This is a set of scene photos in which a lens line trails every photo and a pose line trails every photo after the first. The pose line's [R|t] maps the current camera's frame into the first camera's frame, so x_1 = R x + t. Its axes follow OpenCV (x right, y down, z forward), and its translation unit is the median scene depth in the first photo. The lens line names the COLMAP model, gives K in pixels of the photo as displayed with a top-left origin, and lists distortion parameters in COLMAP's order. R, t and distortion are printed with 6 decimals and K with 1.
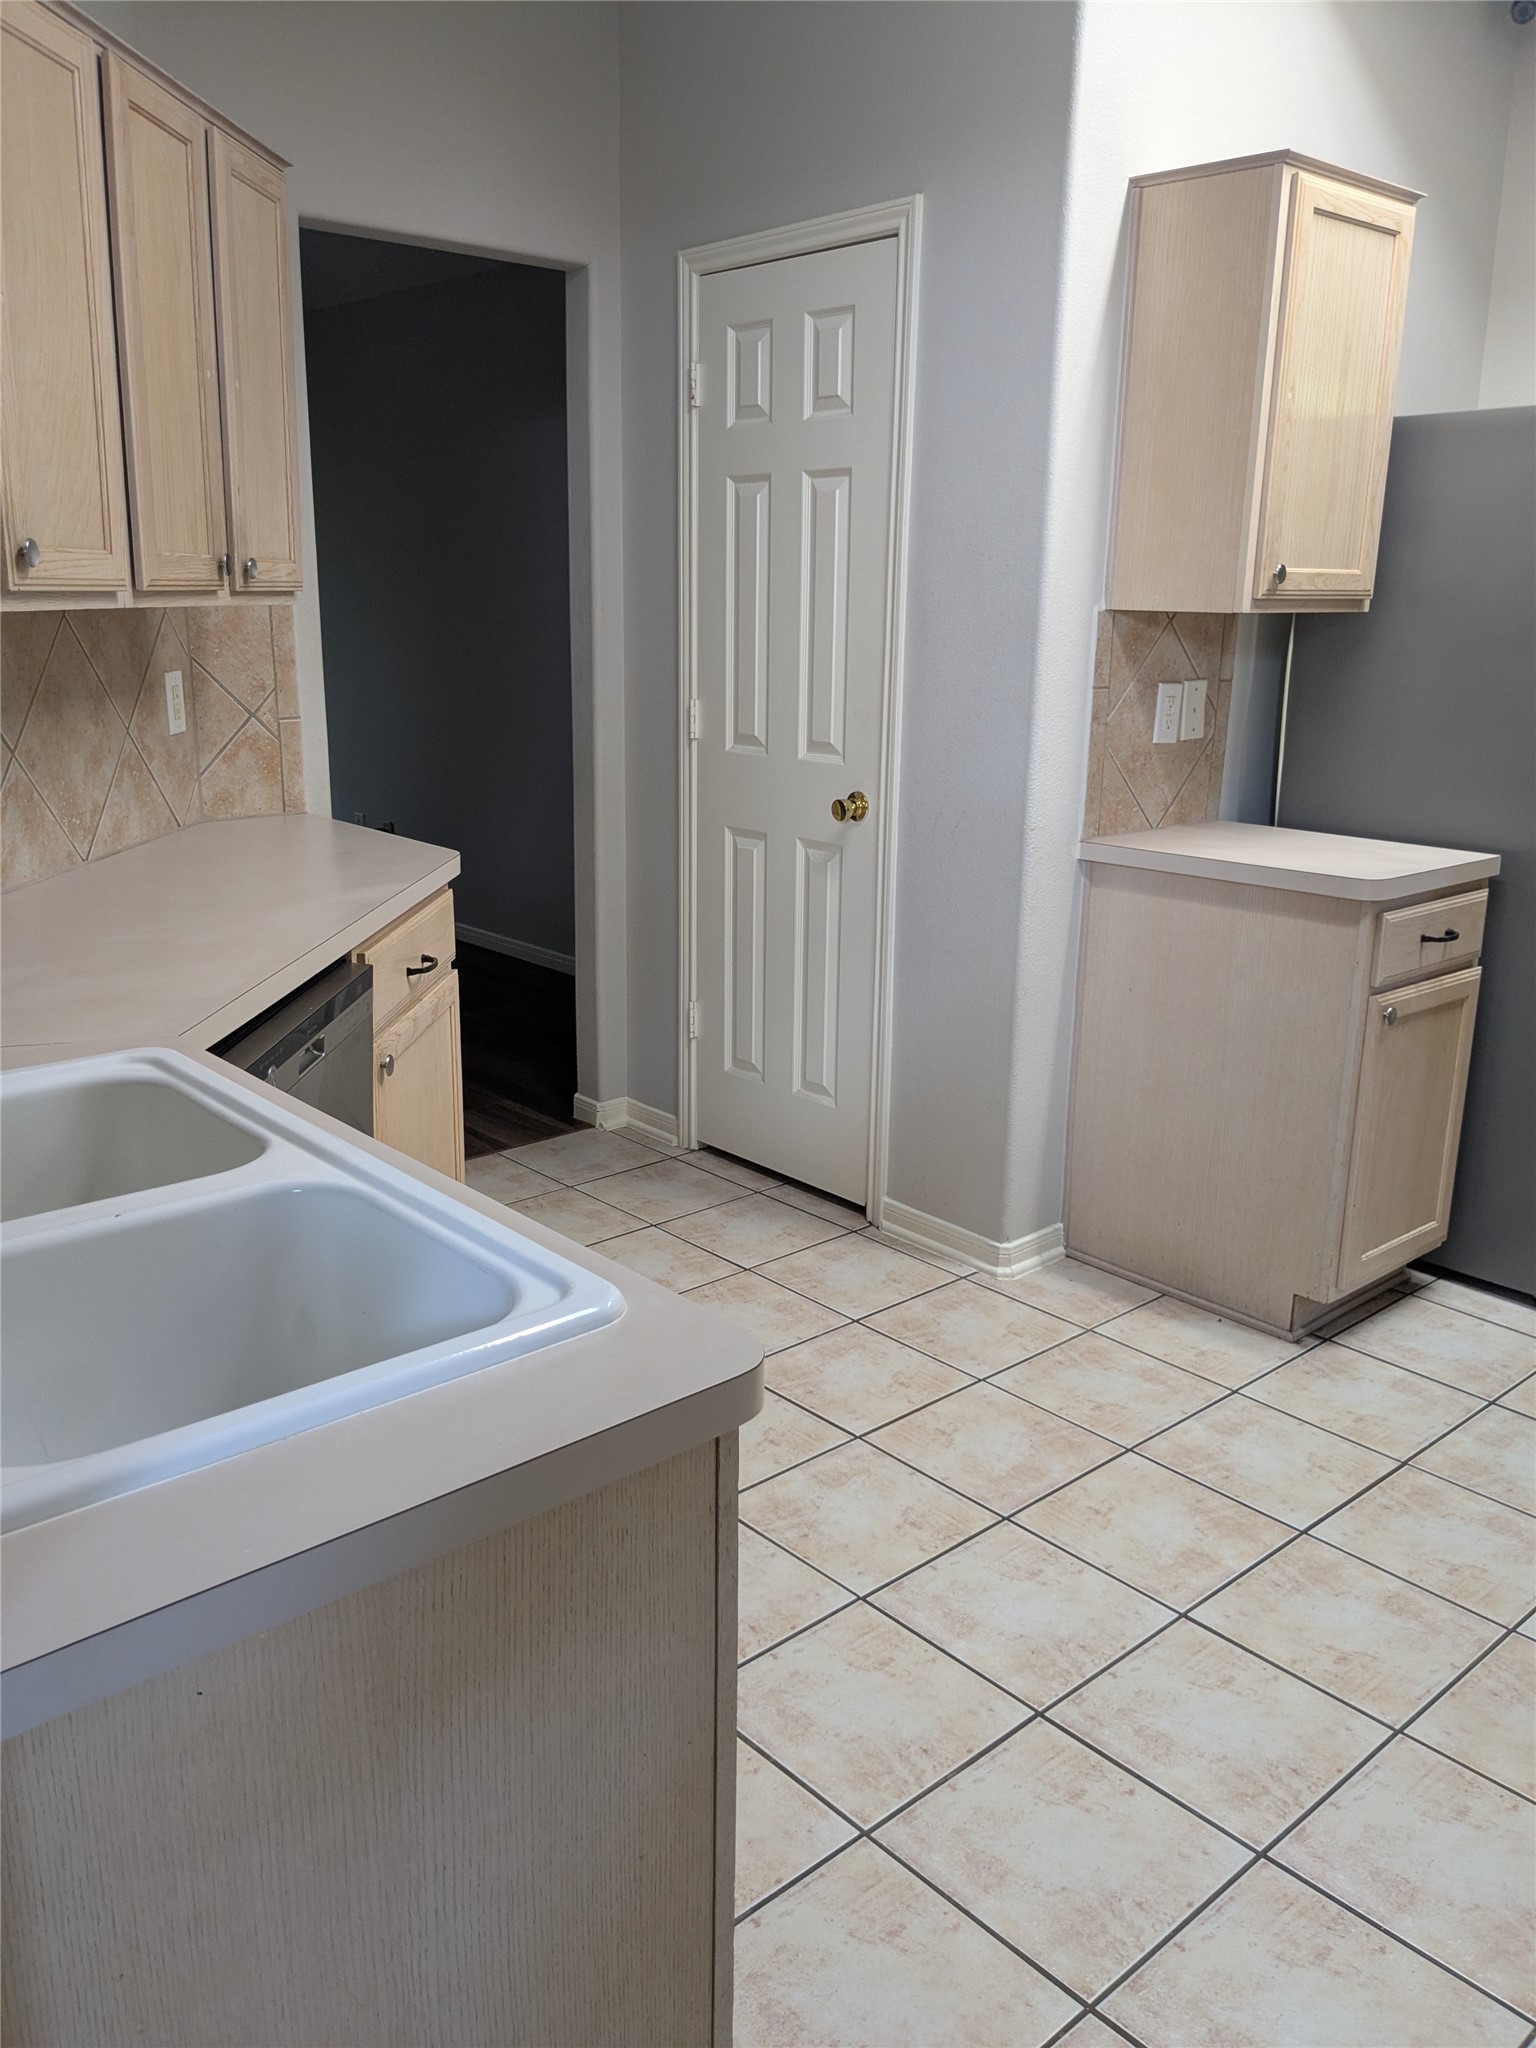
lens RADIAL K [[1628.4, 0, 716.1], [0, 1628.4, 1024.8], [0, 0, 1]] dist [0.030981, -0.063782]
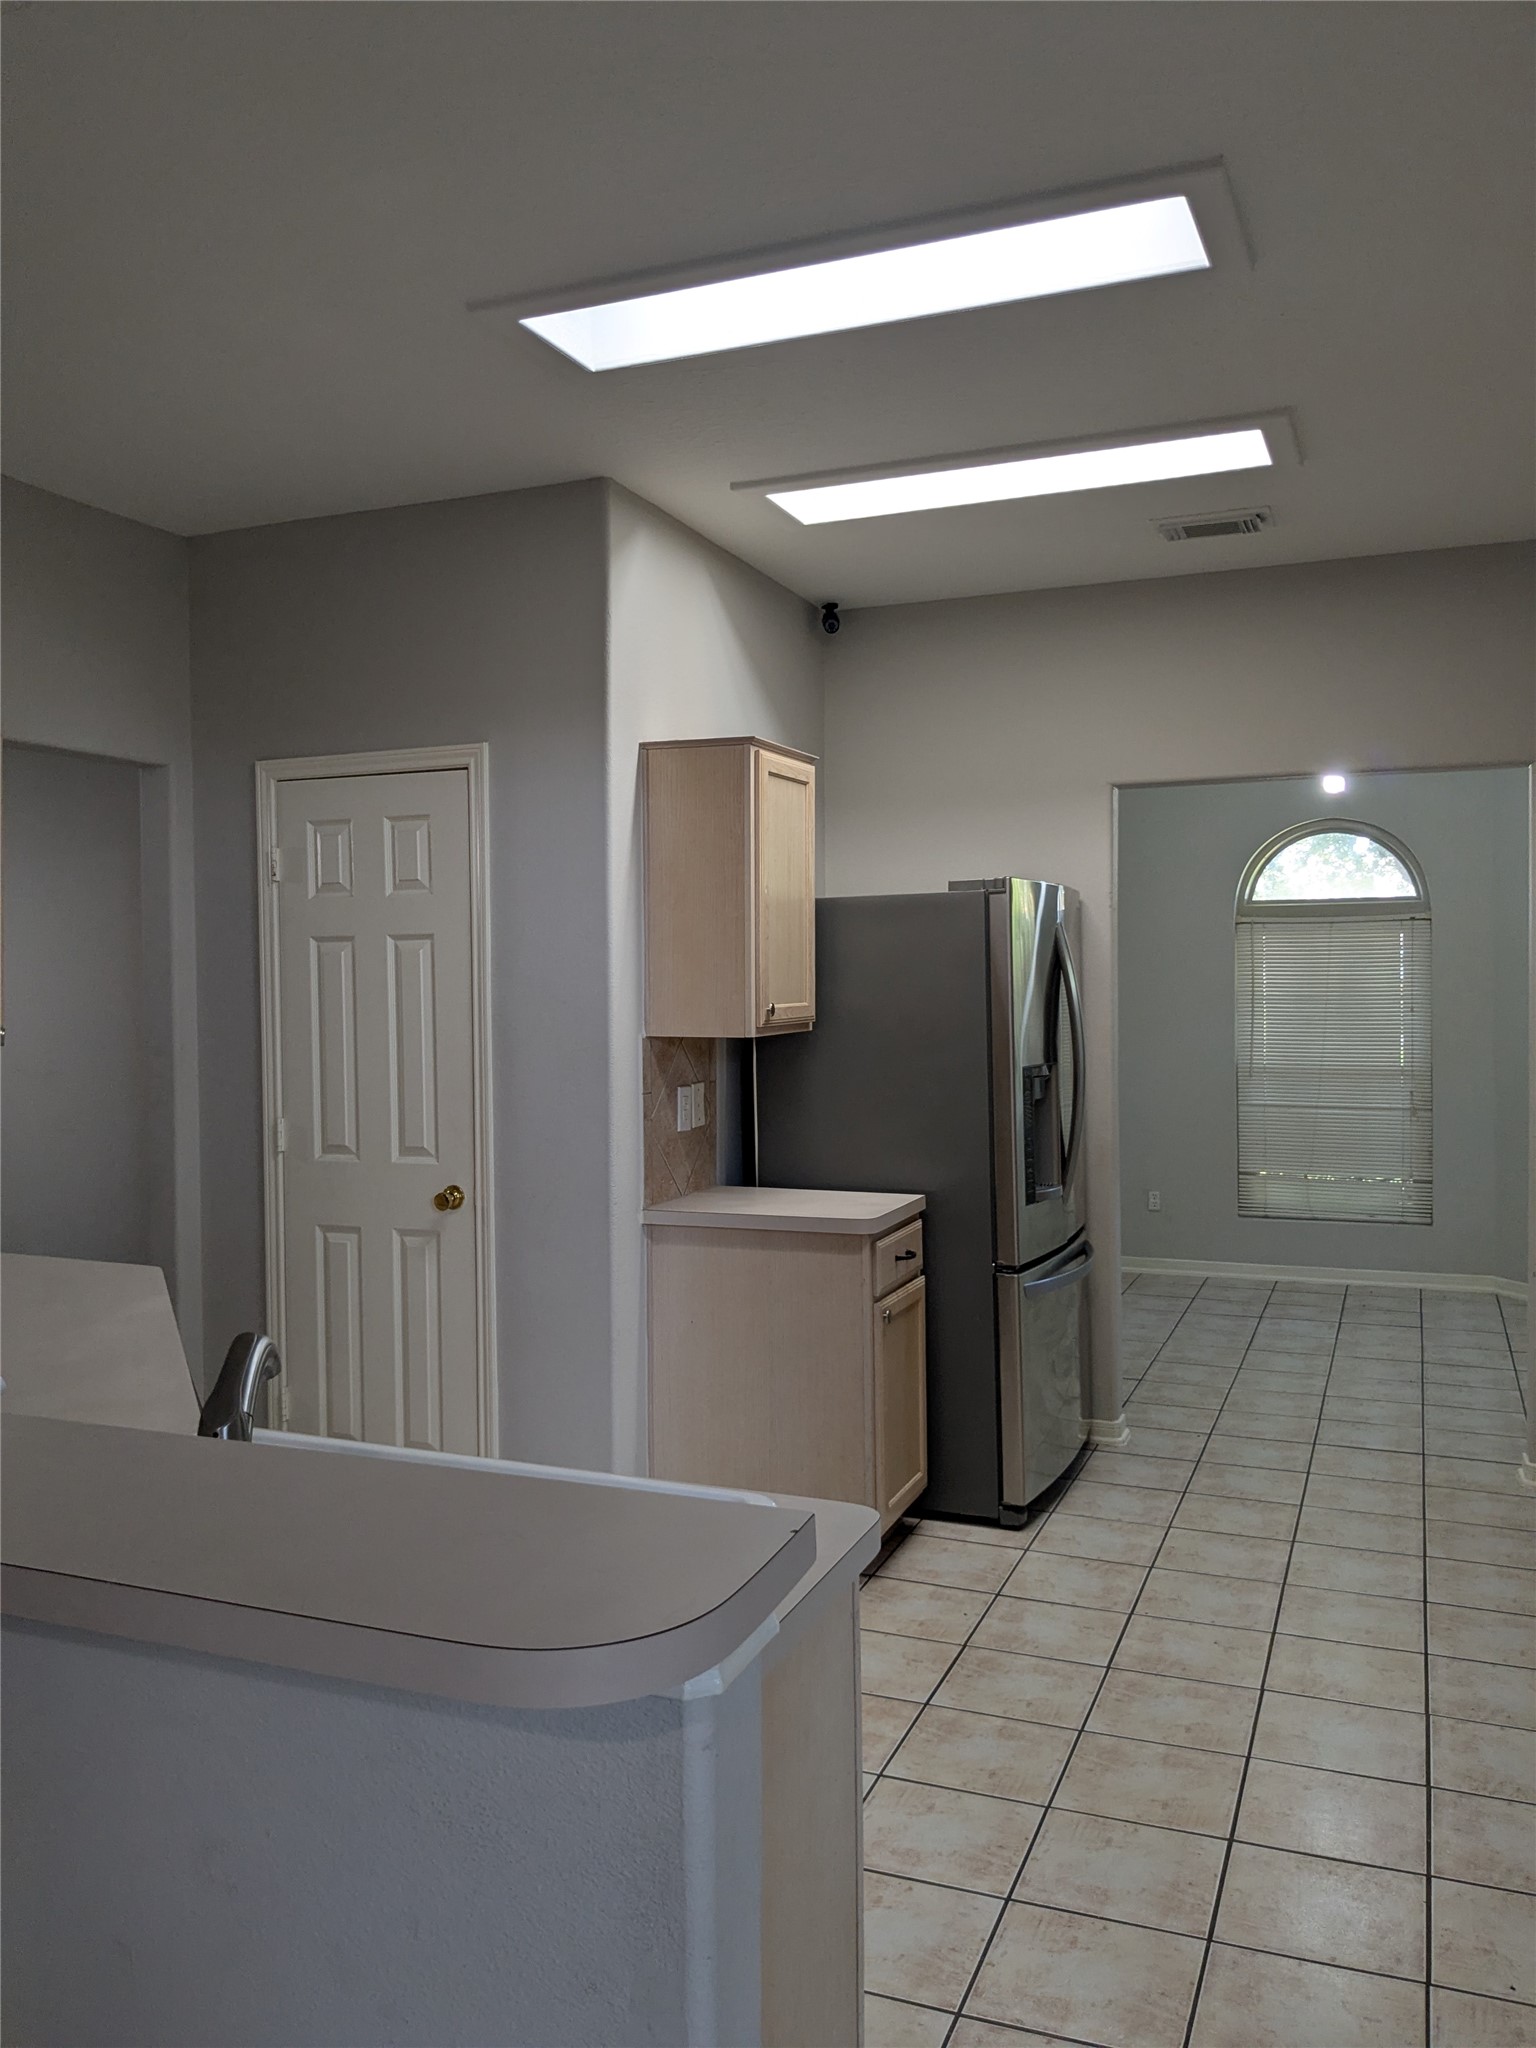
lens RADIAL K [[1628.4, 0, 708.3], [0, 1628.4, 1010.1], [0, 0, 1]] dist [0.030981, -0.063782]
pose [[0.901193, -0.030227, 0.432363, -0.293243], [0.132562, 0.968984, -0.208562, 0.010185], [-0.412649, 0.245269, 0.877248, -0.198865]]
